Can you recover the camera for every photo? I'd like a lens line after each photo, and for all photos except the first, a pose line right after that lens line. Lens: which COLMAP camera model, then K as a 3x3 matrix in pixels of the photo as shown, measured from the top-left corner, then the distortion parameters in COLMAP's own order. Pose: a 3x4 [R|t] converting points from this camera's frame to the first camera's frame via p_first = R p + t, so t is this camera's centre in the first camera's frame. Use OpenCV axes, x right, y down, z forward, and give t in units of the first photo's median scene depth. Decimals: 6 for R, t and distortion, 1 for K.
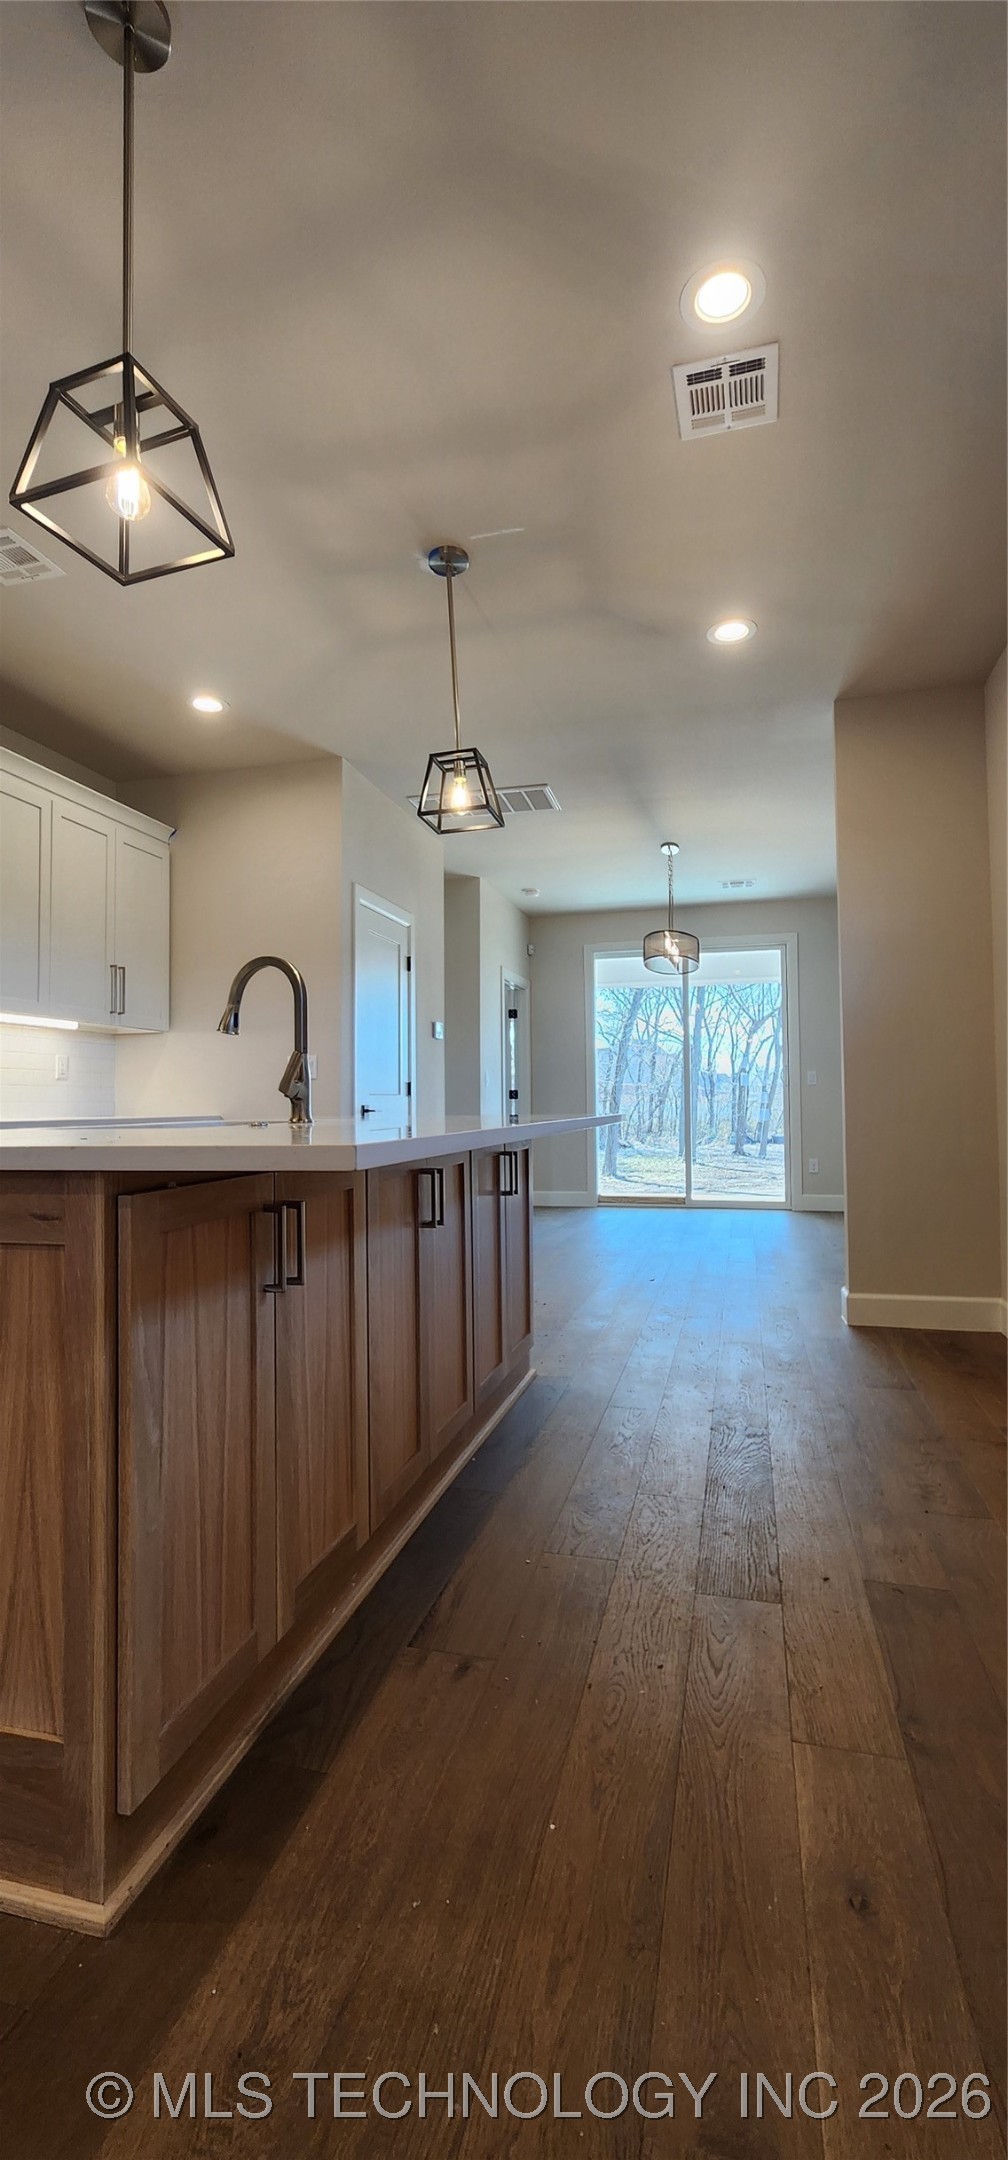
lens RADIAL K [[886.8, 0, 495.9], [0, 886.8, 1066.1], [0, 0, 1]] dist [0.000886, -0.000937]
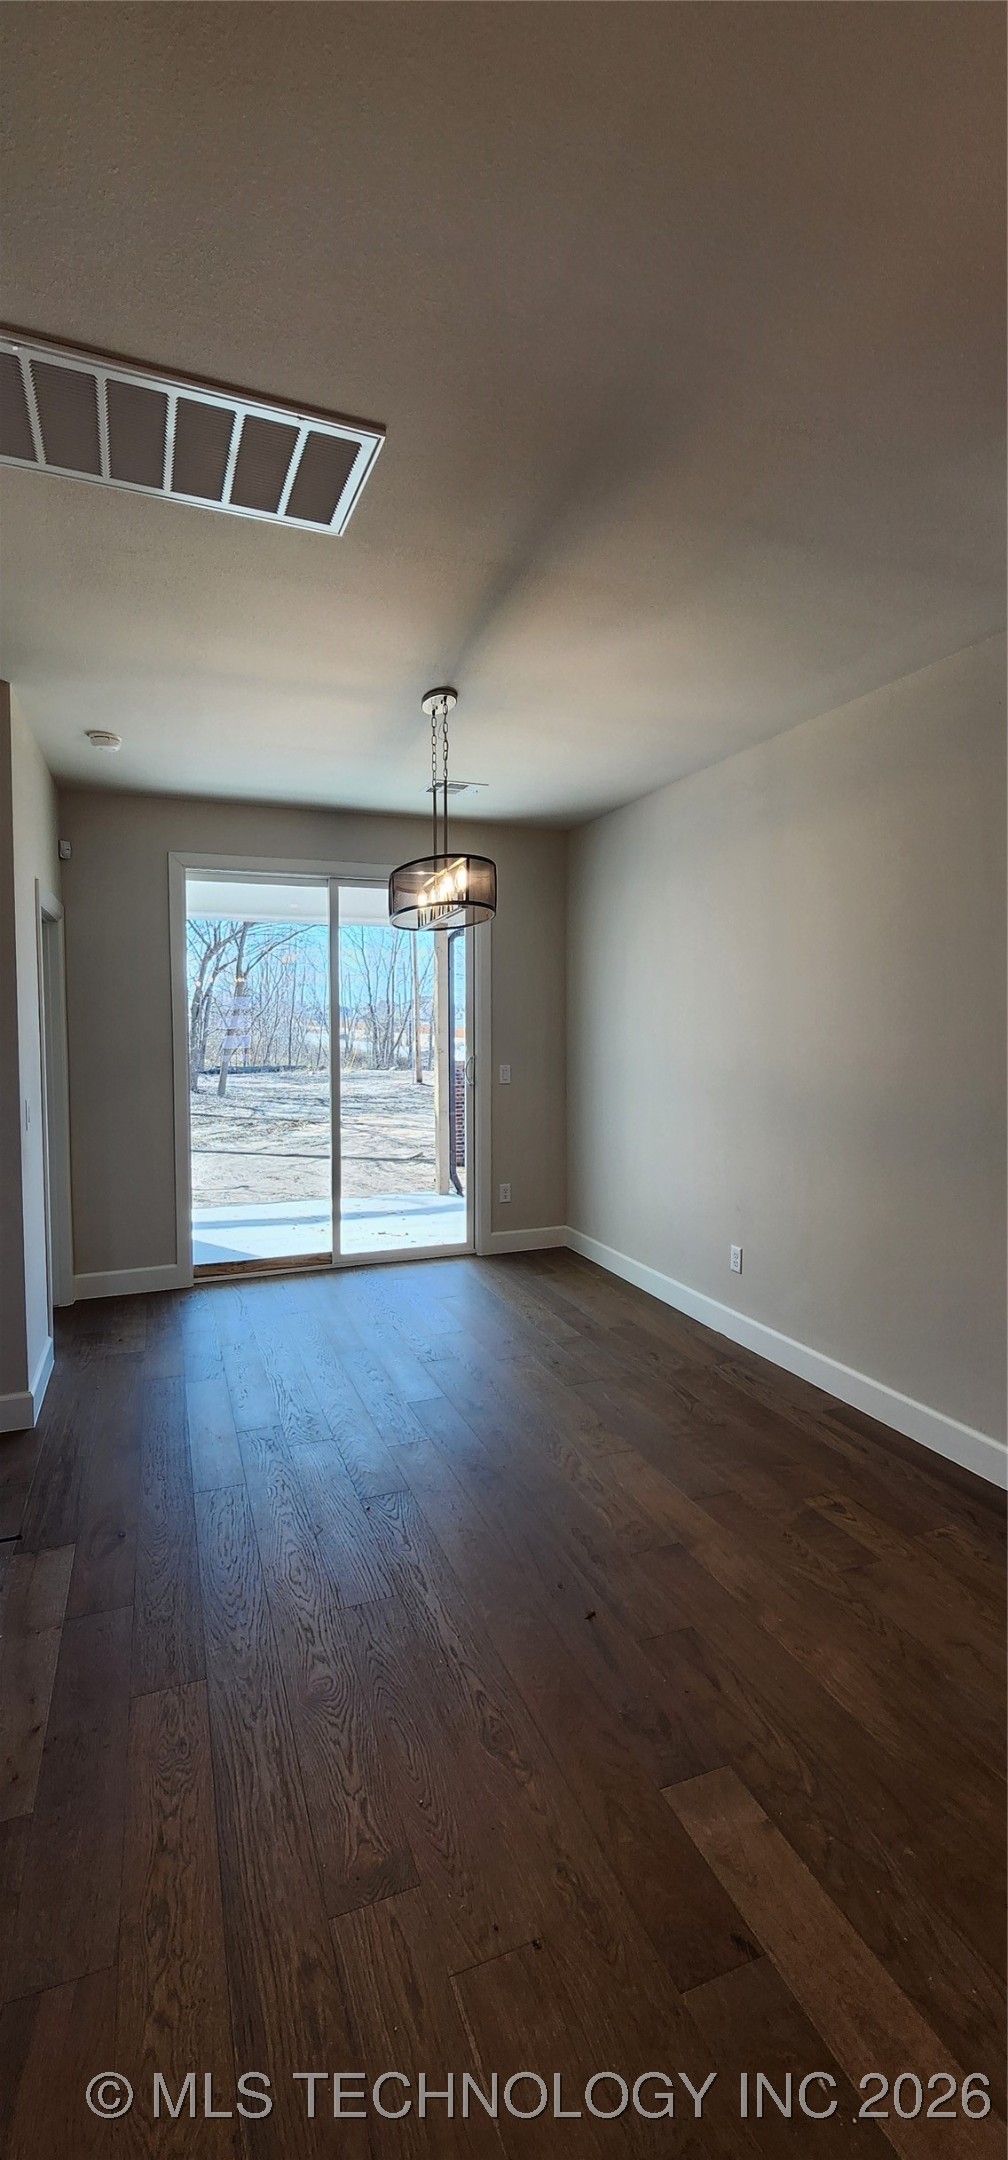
lens RADIAL K [[886.8, 0, 498.7], [0, 886.8, 1063.8], [0, 0, 1]] dist [0.000886, -0.000937]
pose [[0.804165, -0.028182, 0.593738, -0.077043], [-0.024003, 0.996521, 0.079810, -0.050048], [-0.593921, -0.078432, 0.800691, 0.388728]]
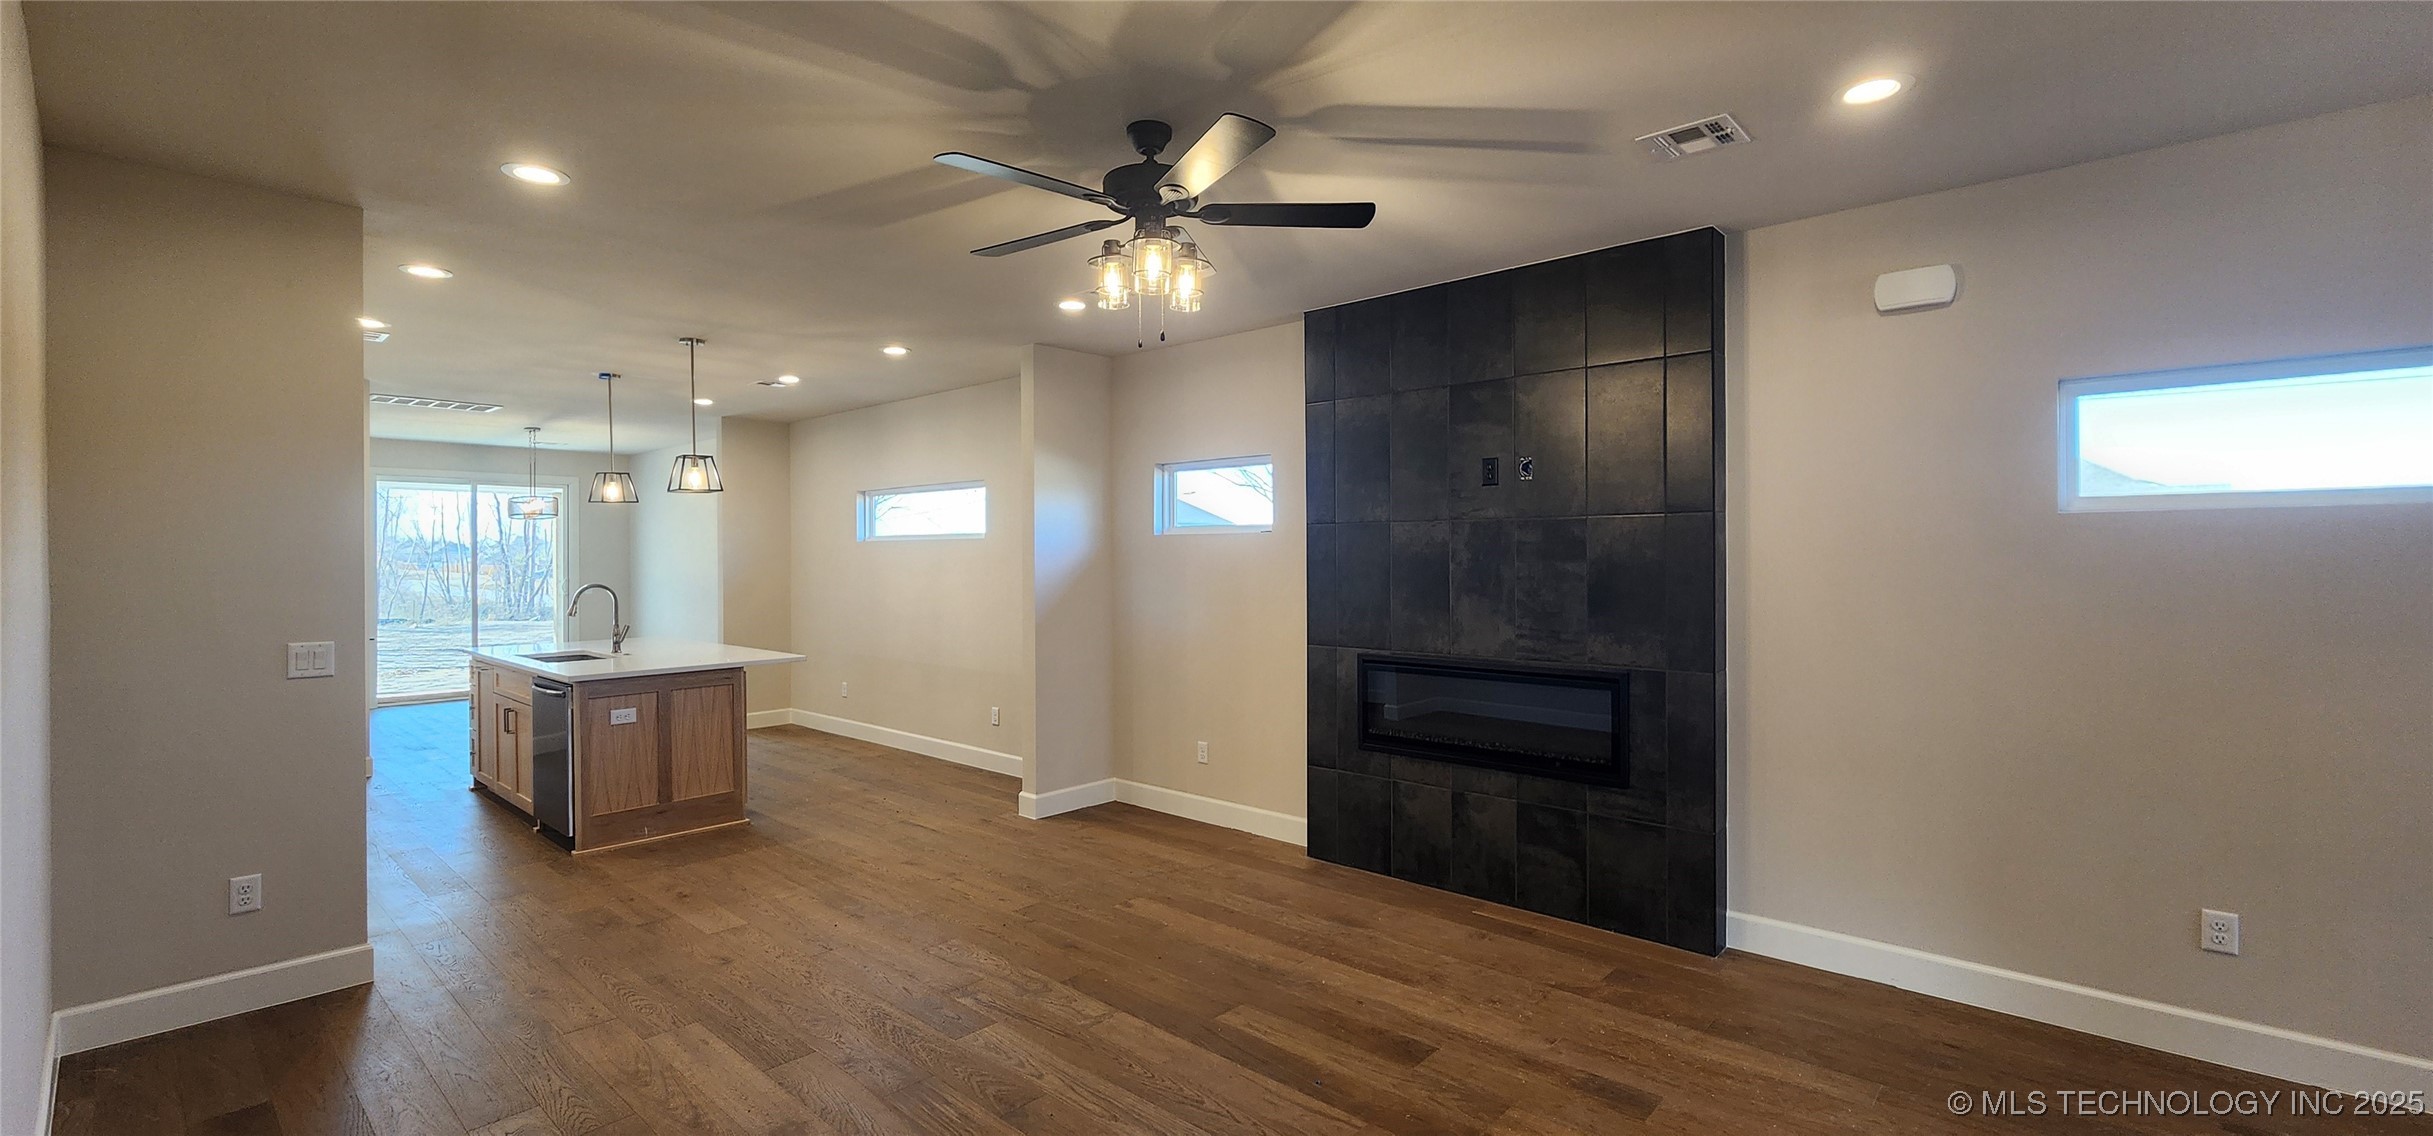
lens RADIAL K [[998.8, 0, 1184.3], [0, 998.8, 574.5], [0, 0, 1]] dist [0.000886, -0.000937]
pose [[0.460502, -0.005425, 0.887642, -0.520082], [-0.038502, 0.998918, 0.026079, -0.076802], [-0.886823, -0.046185, 0.459795, -0.444657]]
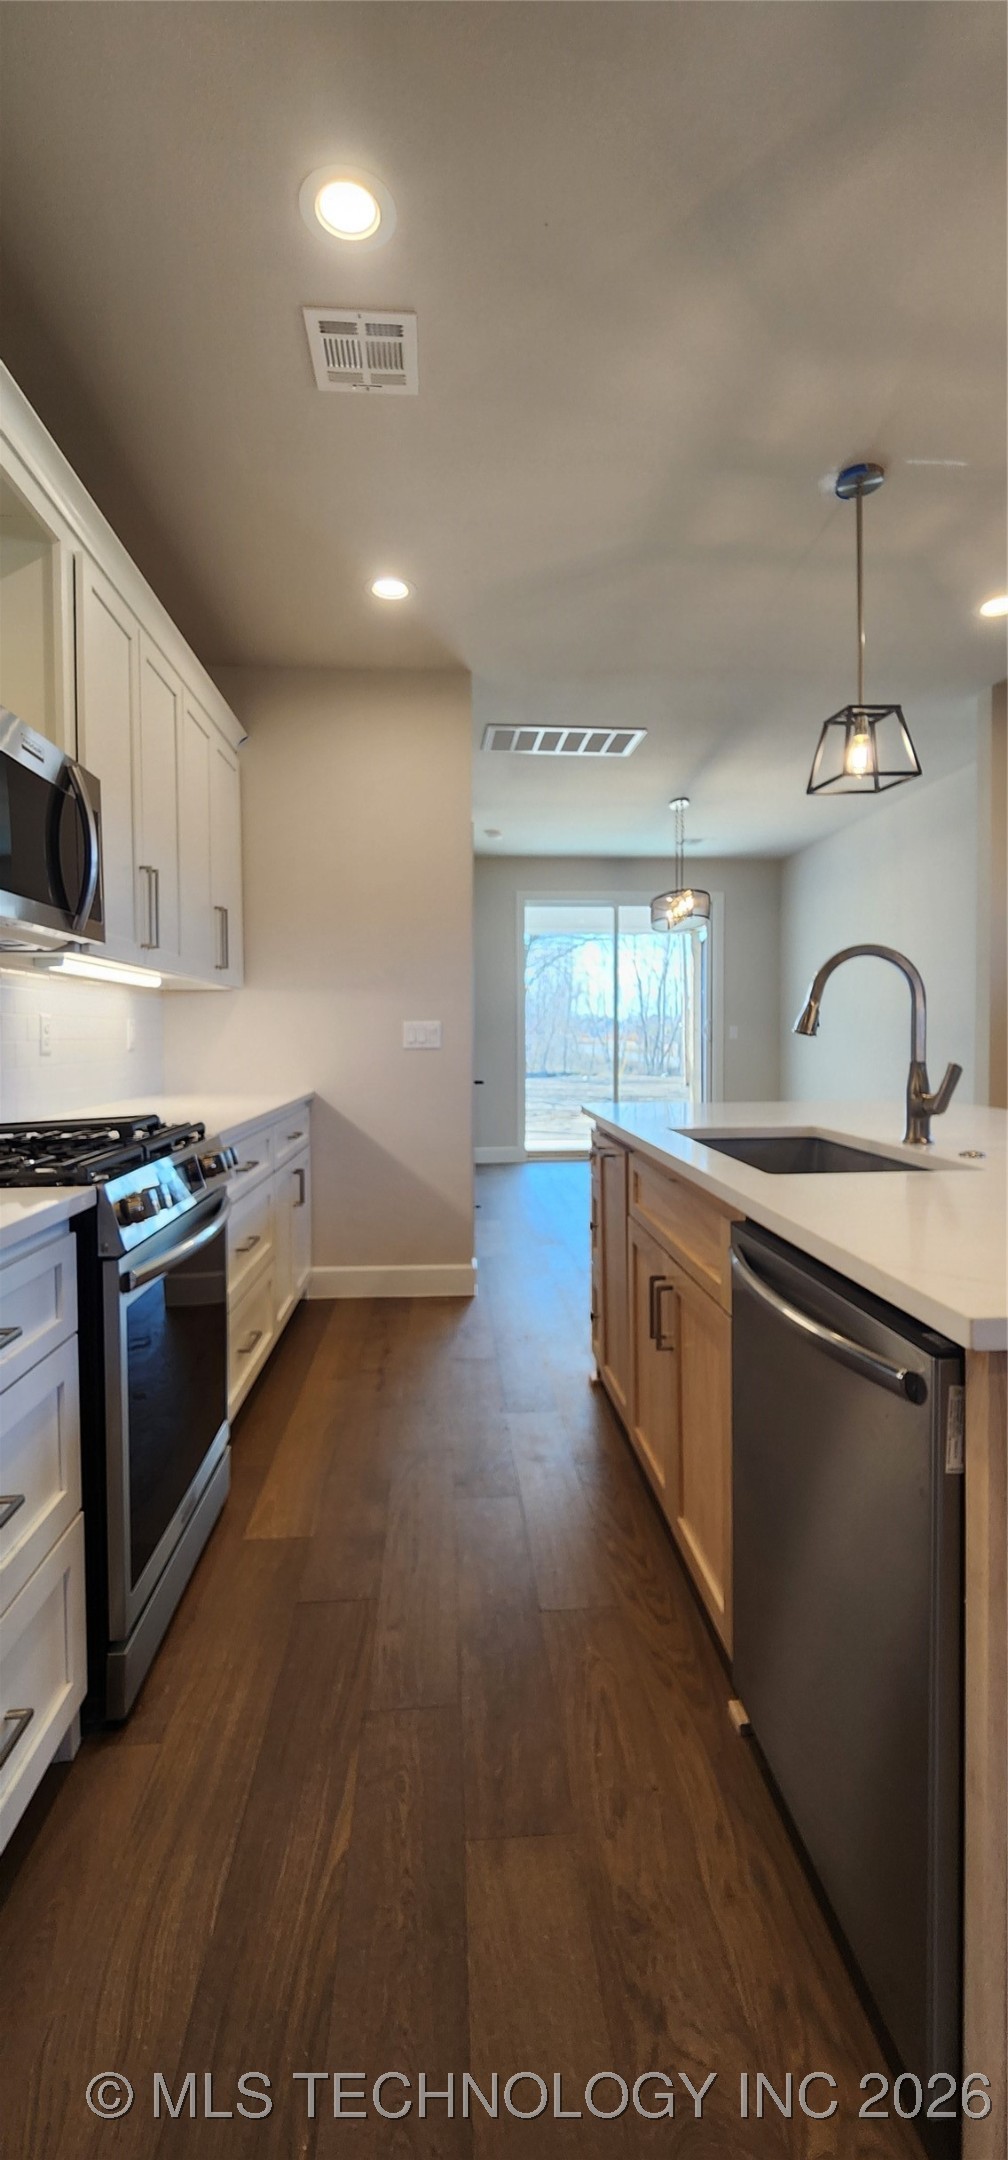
lens RADIAL K [[886.8, 0, 503.4], [0, 886.8, 1060.3], [0, 0, 1]] dist [0.000886, -0.000937]
pose [[0.943360, -0.008031, 0.331674, -0.234786], [-0.014768, 0.997700, 0.066163, -0.017503], [-0.331443, -0.067314, 0.941071, 0.086906]]
